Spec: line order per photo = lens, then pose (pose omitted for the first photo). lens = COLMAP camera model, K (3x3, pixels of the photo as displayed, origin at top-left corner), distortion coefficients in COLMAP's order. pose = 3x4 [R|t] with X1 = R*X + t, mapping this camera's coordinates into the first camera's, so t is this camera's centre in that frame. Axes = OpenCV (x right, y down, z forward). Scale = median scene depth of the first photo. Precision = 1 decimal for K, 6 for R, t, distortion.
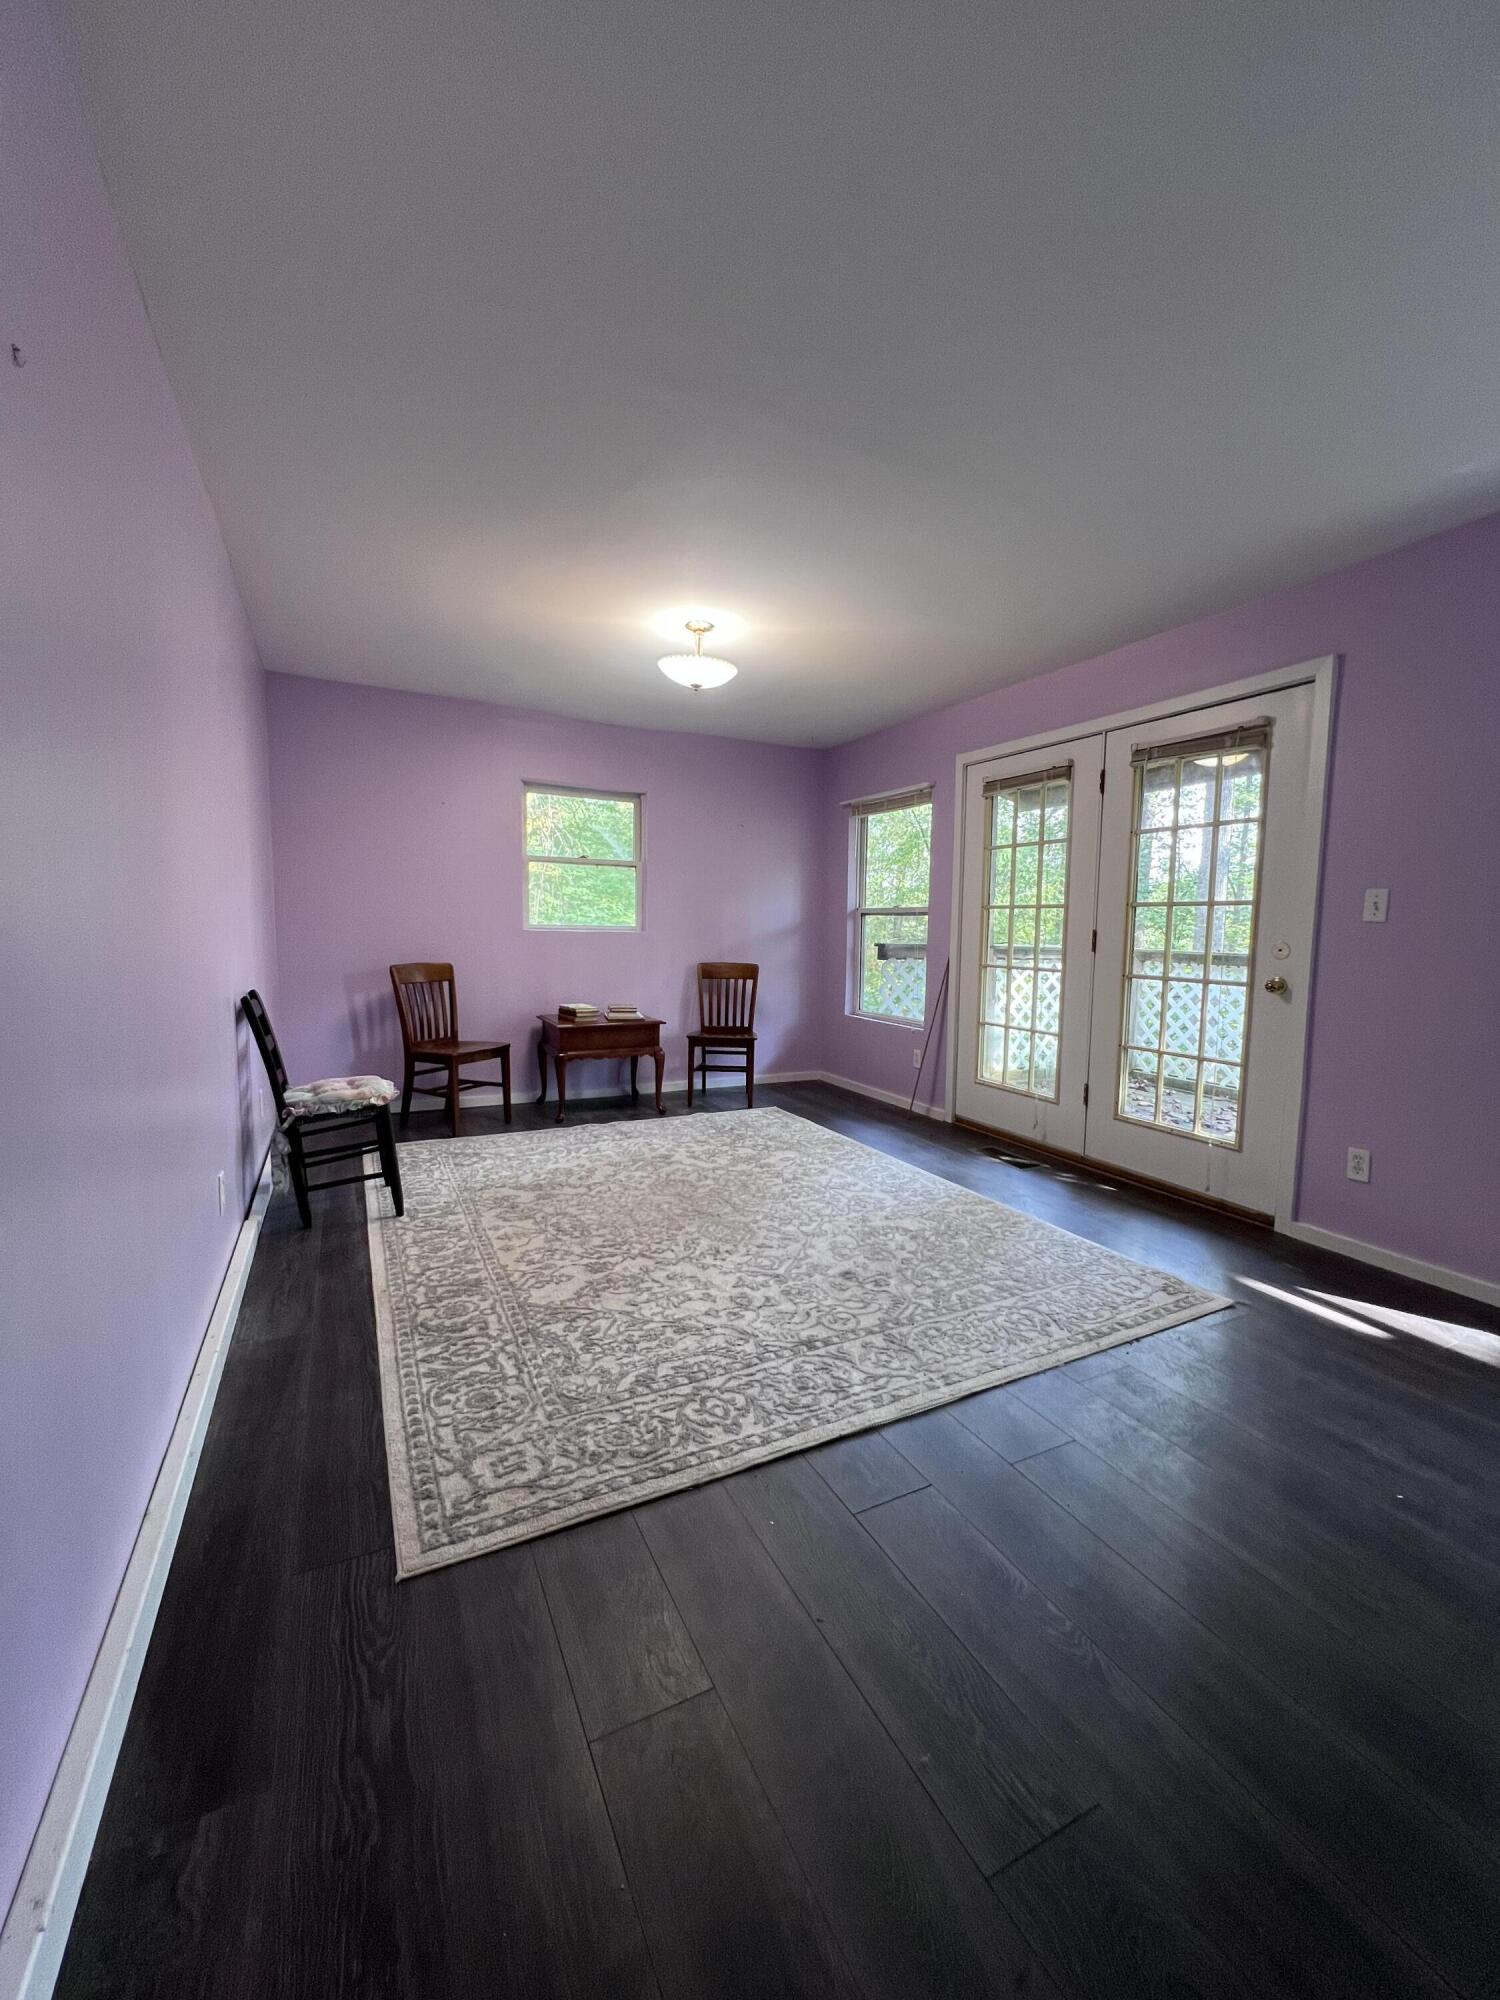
lens RADIAL K [[798.2, 0, 743.6], [0, 798.2, 998.0], [0, 0, 1]] dist [-0.011065, -0.000096]
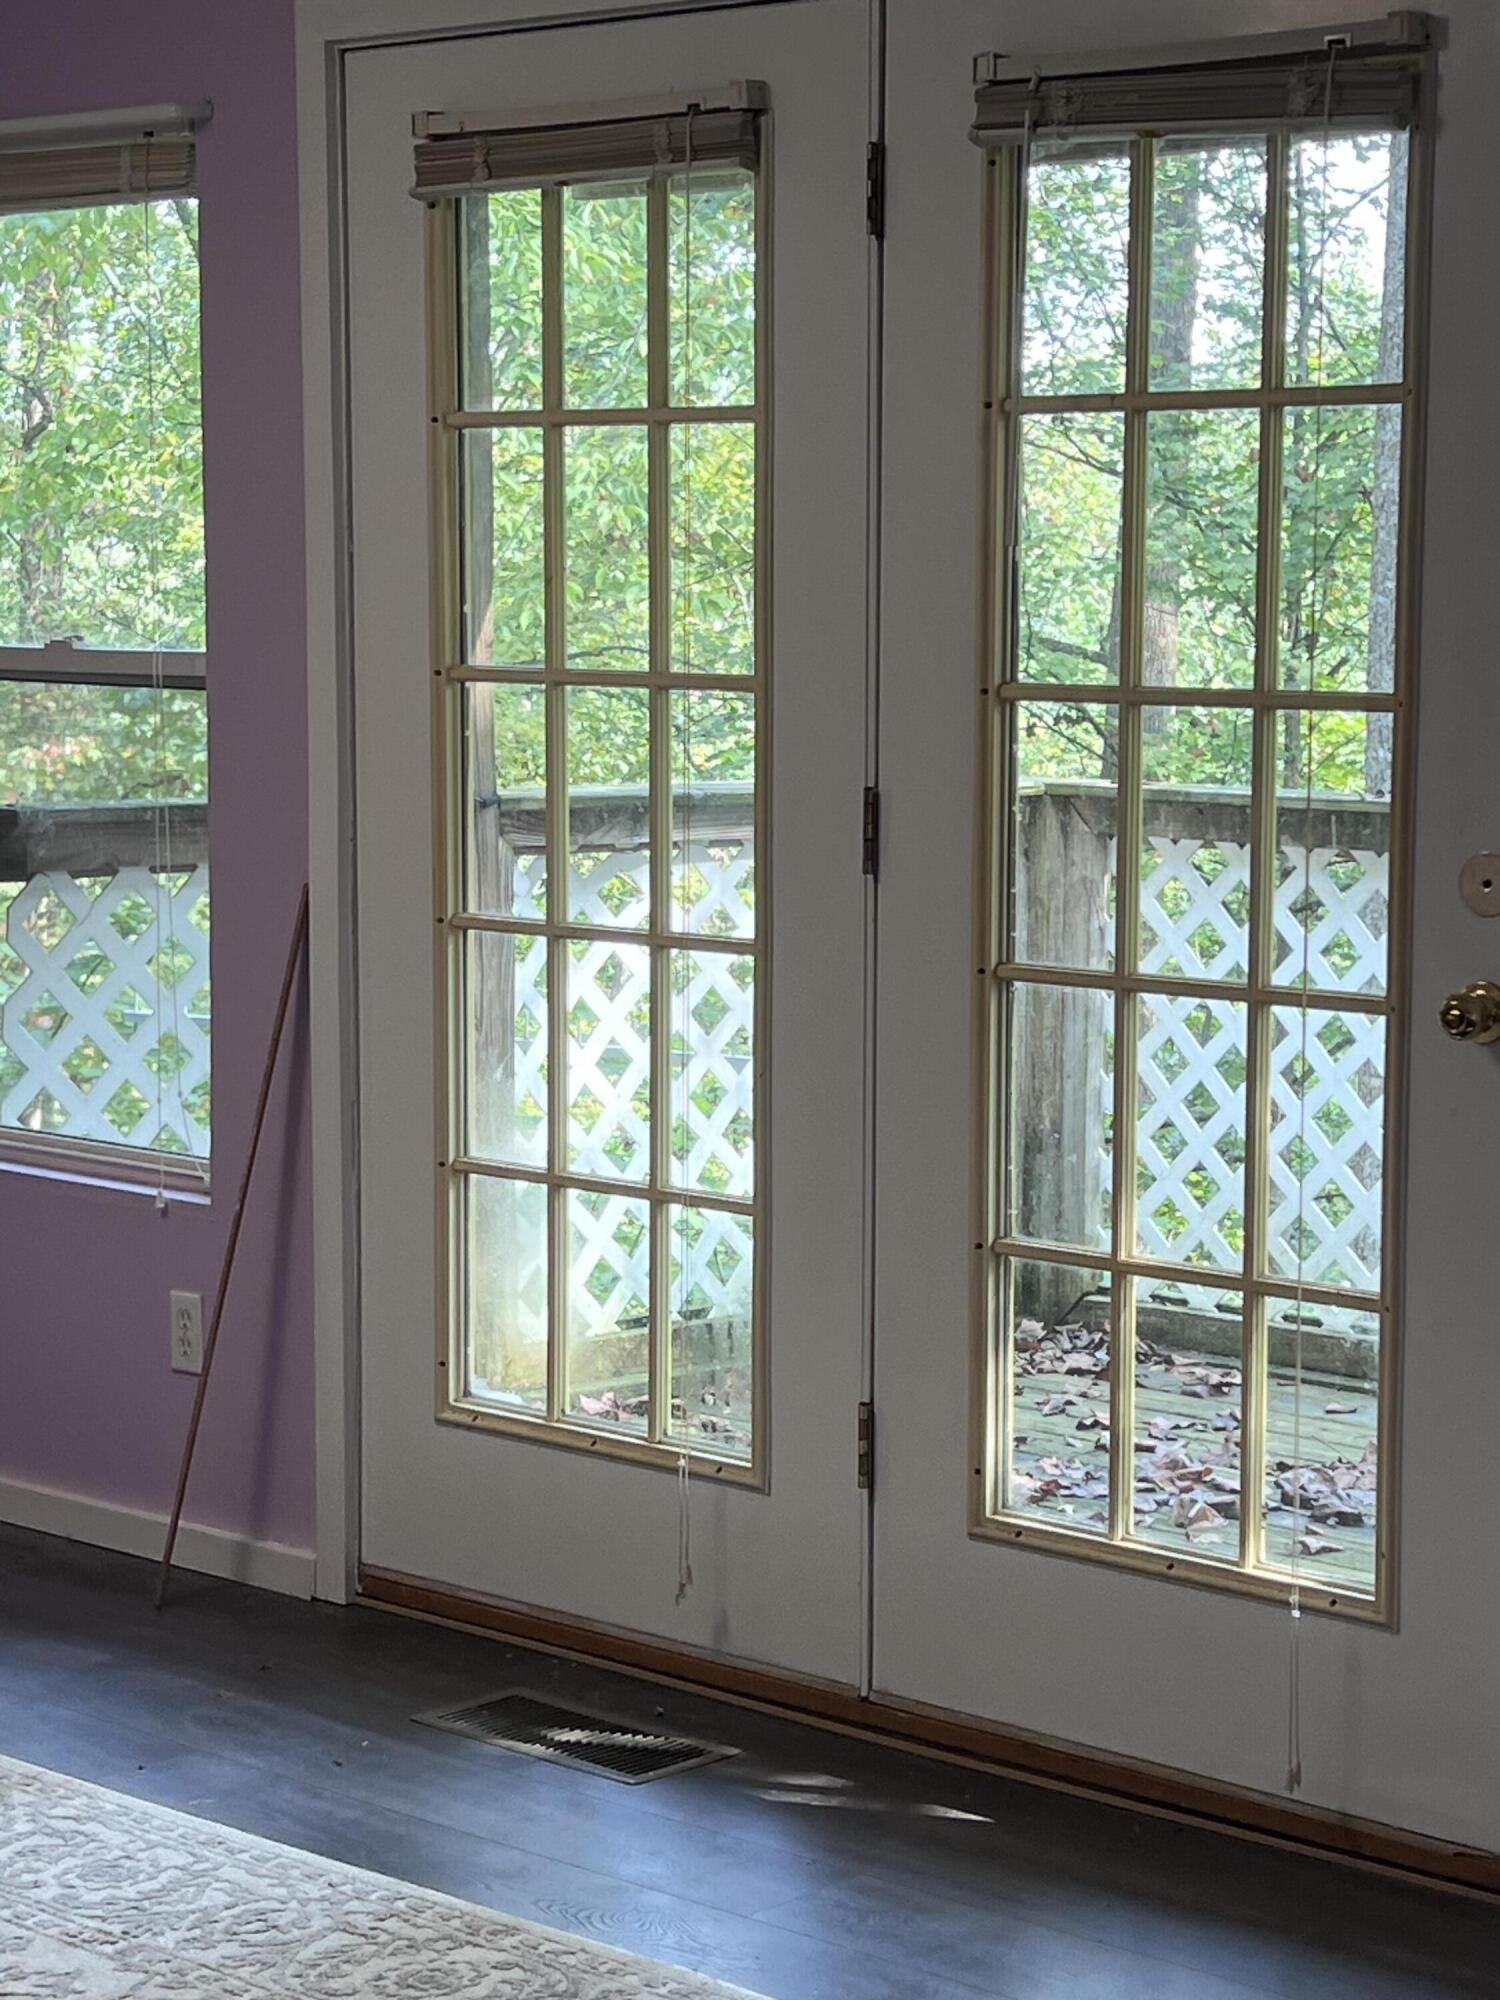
lens RADIAL K [[4180.2, 0, 750.1], [0, 4180.2, 998.8], [0, 0, 1]] dist [0.153063, 0.000000]
pose [[0.936423, -0.046968, 0.347716, -0.049863], [0.040386, 0.998842, 0.026157, -0.051228], [-0.348542, -0.010451, 0.937235, -0.201489]]
